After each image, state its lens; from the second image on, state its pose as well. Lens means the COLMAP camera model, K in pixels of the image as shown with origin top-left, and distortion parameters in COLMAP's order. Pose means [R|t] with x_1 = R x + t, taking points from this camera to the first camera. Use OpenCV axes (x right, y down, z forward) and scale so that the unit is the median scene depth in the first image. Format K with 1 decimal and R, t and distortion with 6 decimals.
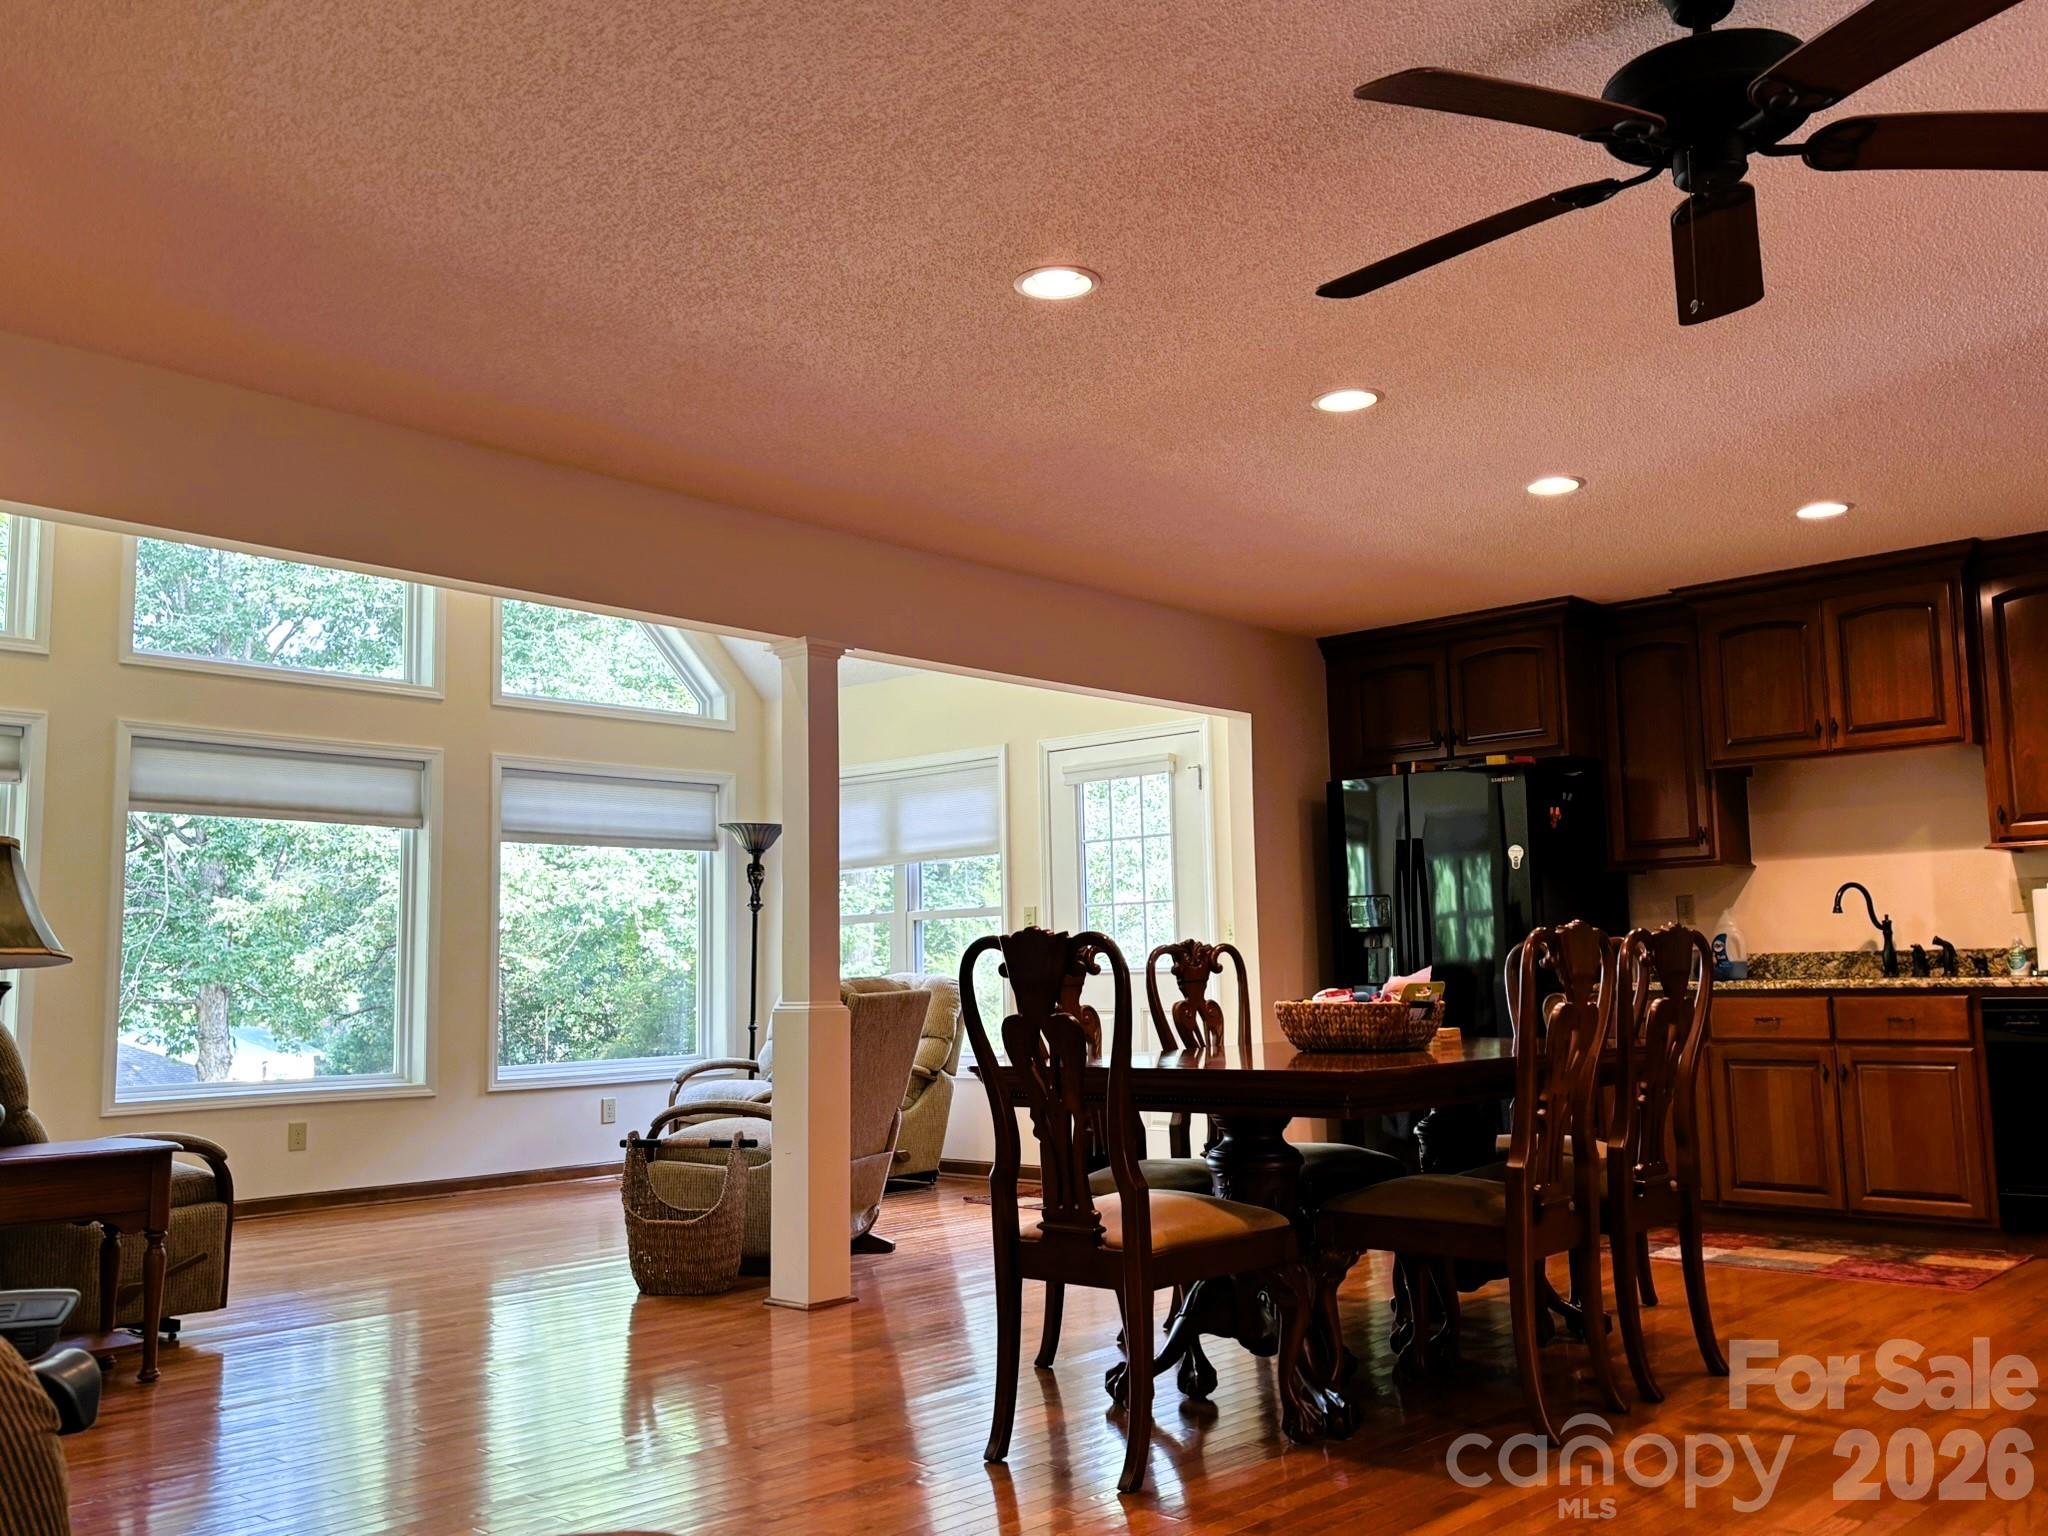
lens RADIAL K [[1826.8, 0, 1017.0], [0, 1826.8, 785.1], [0, 0, 1]] dist [0.048959, -0.033055]
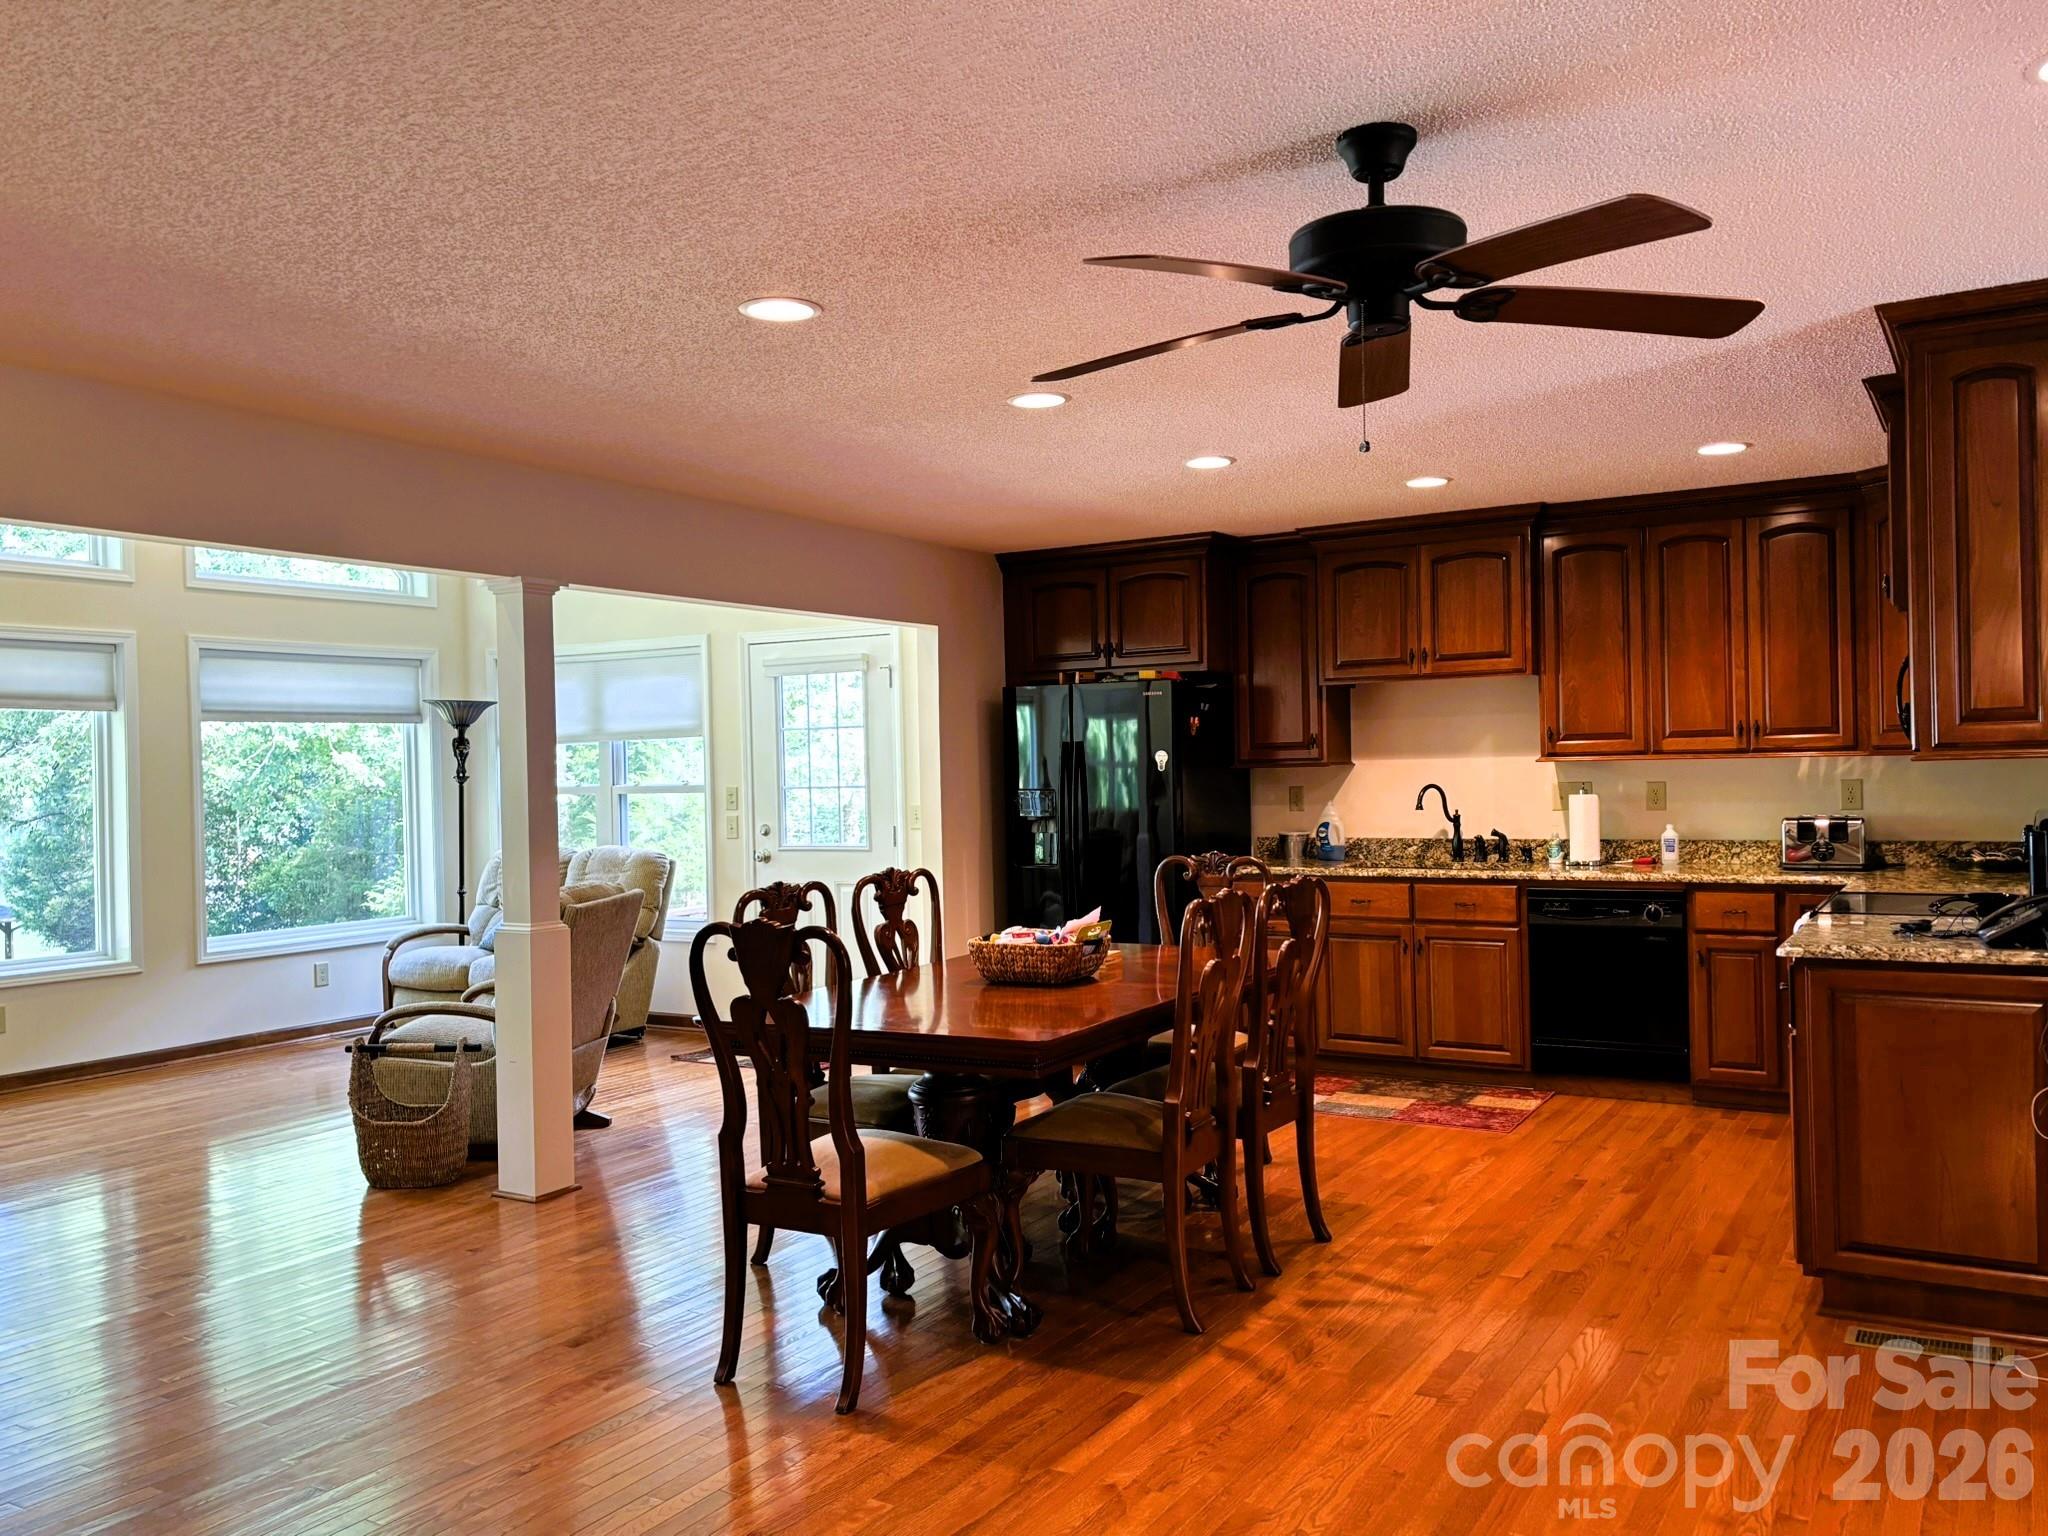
lens RADIAL K [[1641.3, 0, 1020.0], [0, 1641.3, 779.6], [0, 0, 1]] dist [0.072009, -0.058059]
pose [[0.981332, -0.003246, 0.192292, -0.015711], [-0.018905, 0.993387, 0.113245, -0.067041], [-0.191388, -0.114766, 0.974782, 0.006705]]
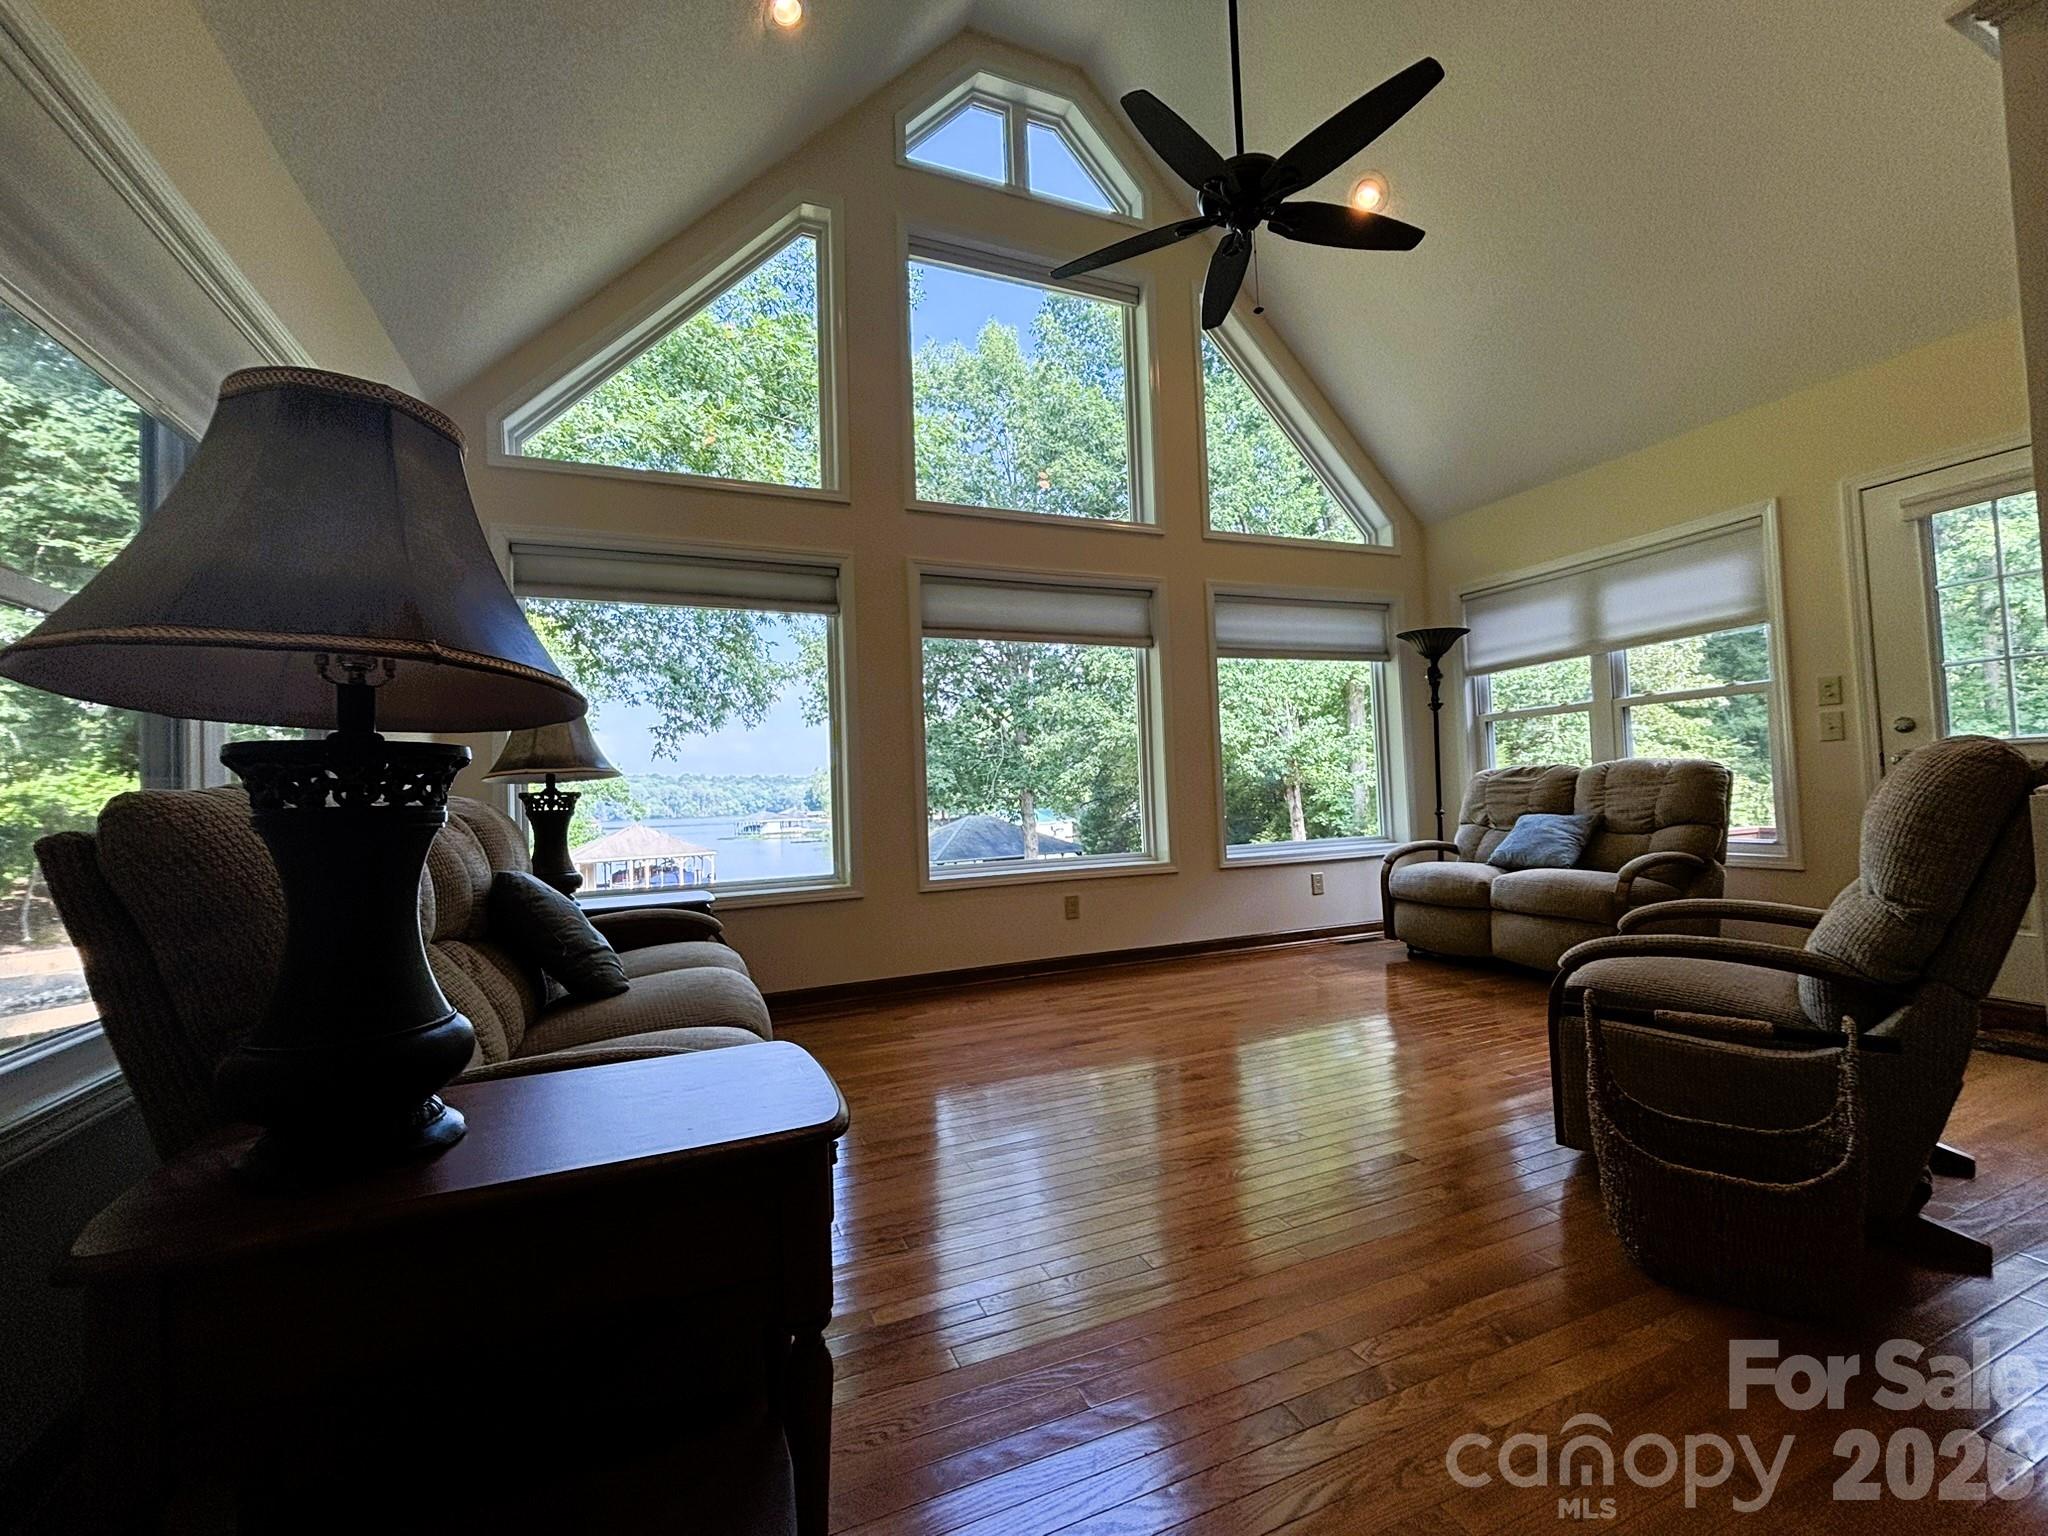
lens RADIAL K [[836.3, 0, 1005.8], [0, 836.3, 771.3], [0, 0, 1]] dist [0.004439, -0.001467]
pose [[0.904976, -0.030421, -0.424374, -0.234121], [0.067989, 0.994963, 0.073663, 0.071700], [0.419995, -0.095516, 0.902486, 0.592675]]
